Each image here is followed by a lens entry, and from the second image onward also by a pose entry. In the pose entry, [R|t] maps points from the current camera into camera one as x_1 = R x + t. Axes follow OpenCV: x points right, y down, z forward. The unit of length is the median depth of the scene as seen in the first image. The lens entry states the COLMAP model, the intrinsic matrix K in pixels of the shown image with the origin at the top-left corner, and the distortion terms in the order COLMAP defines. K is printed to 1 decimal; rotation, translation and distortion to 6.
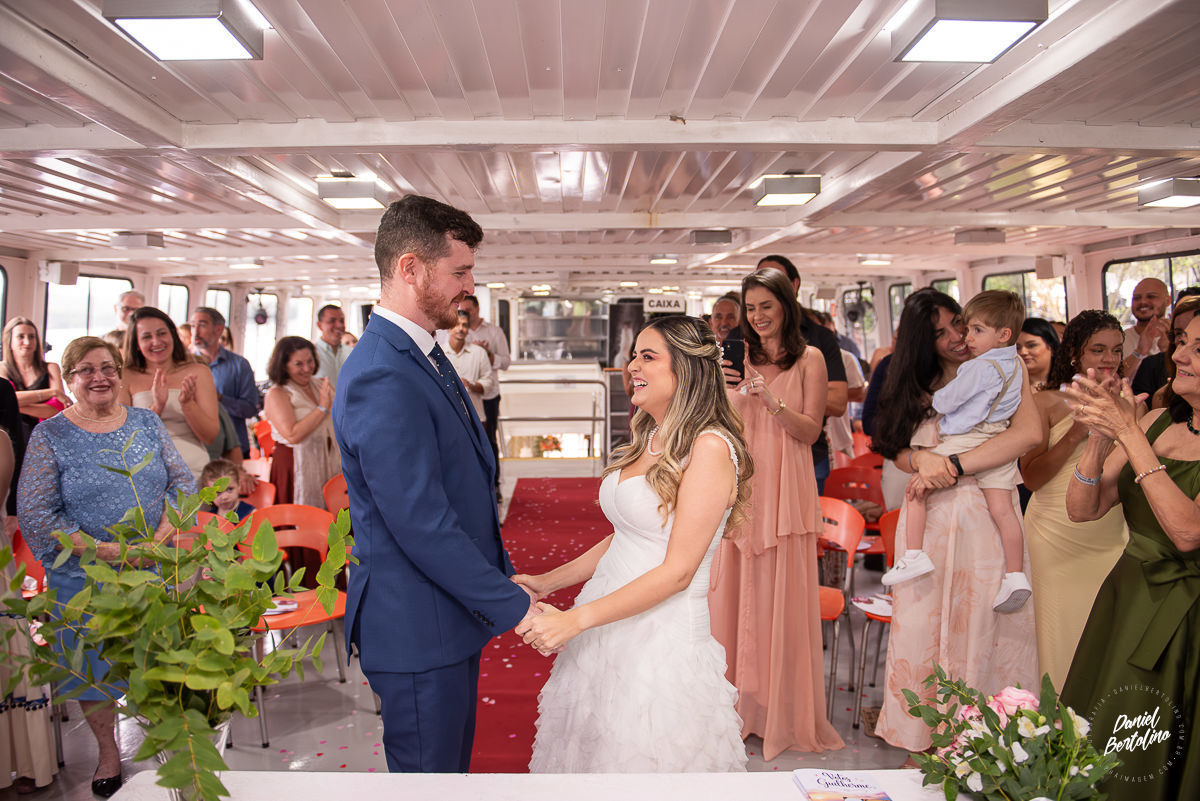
lens RADIAL K [[885.4, 0, 586.9], [0, 885.4, 393.6], [0, 0, 1]] dist [-0.045297, 0.001494]
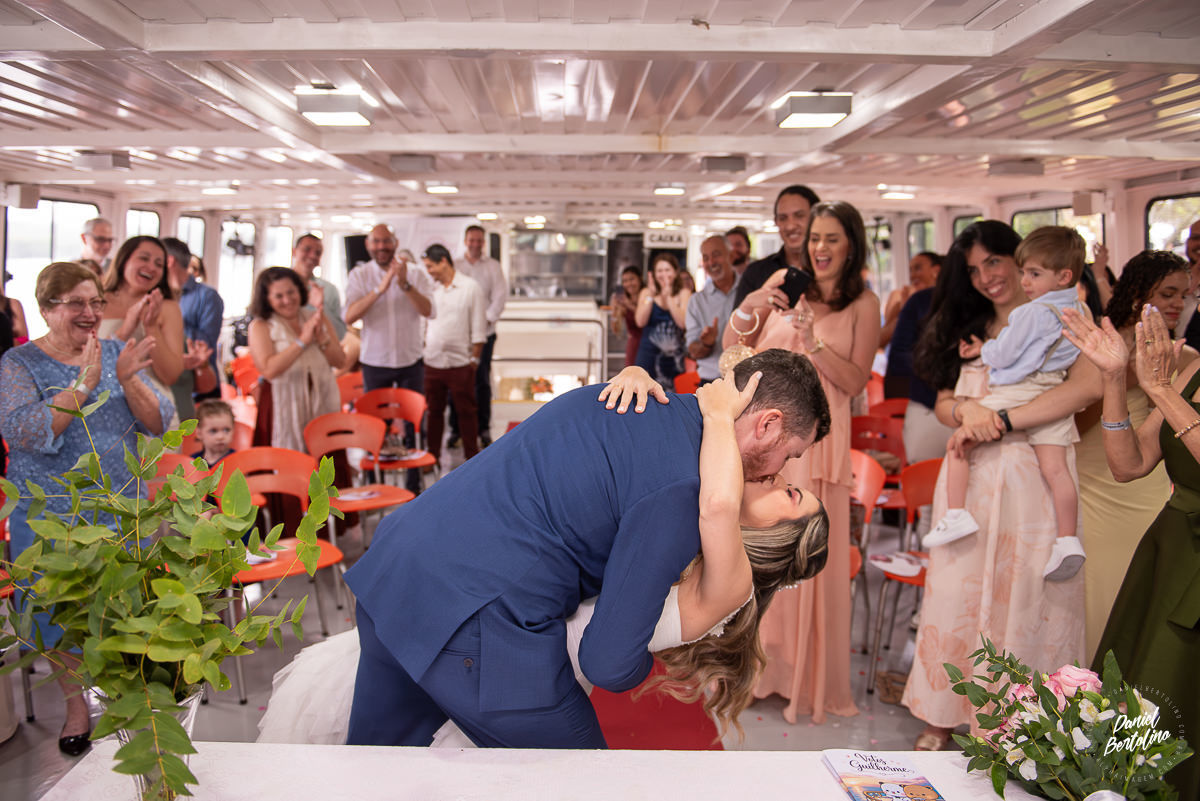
lens RADIAL K [[927.2, 0, 570.7], [0, 927.2, 394.2], [0, 0, 1]] dist [-0.034775, -0.004732]
pose [[0.999860, 0.014081, -0.008996, -0.010732], [-0.013465, 0.997785, 0.065147, 0.001930], [0.009893, -0.065016, 0.997835, 0.036162]]
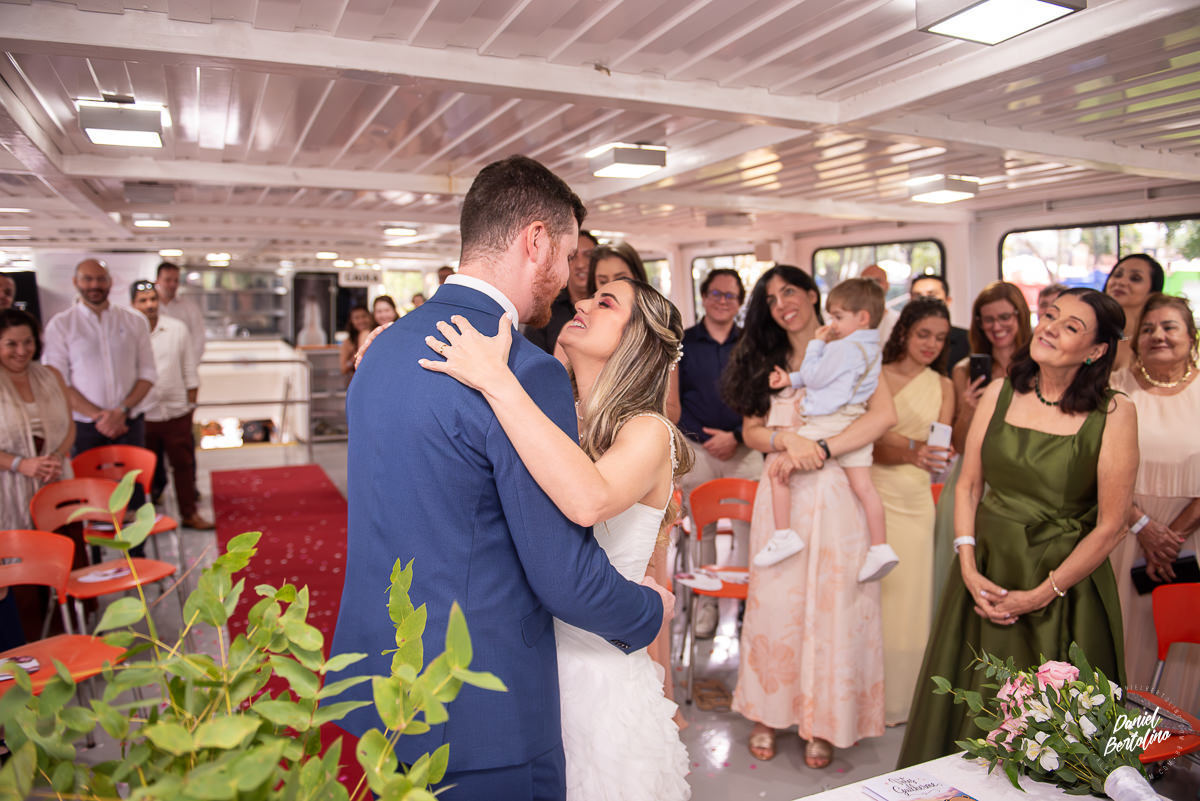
lens RADIAL K [[885.4, 0, 603.1], [0, 885.4, 432.2], [0, 0, 1]] dist [-0.045297, 0.001494]
pose [[0.920333, -0.042451, 0.388825, -0.191124], [0.015038, 0.997198, 0.073276, -0.011266], [-0.390846, -0.061591, 0.918393, 0.131172]]
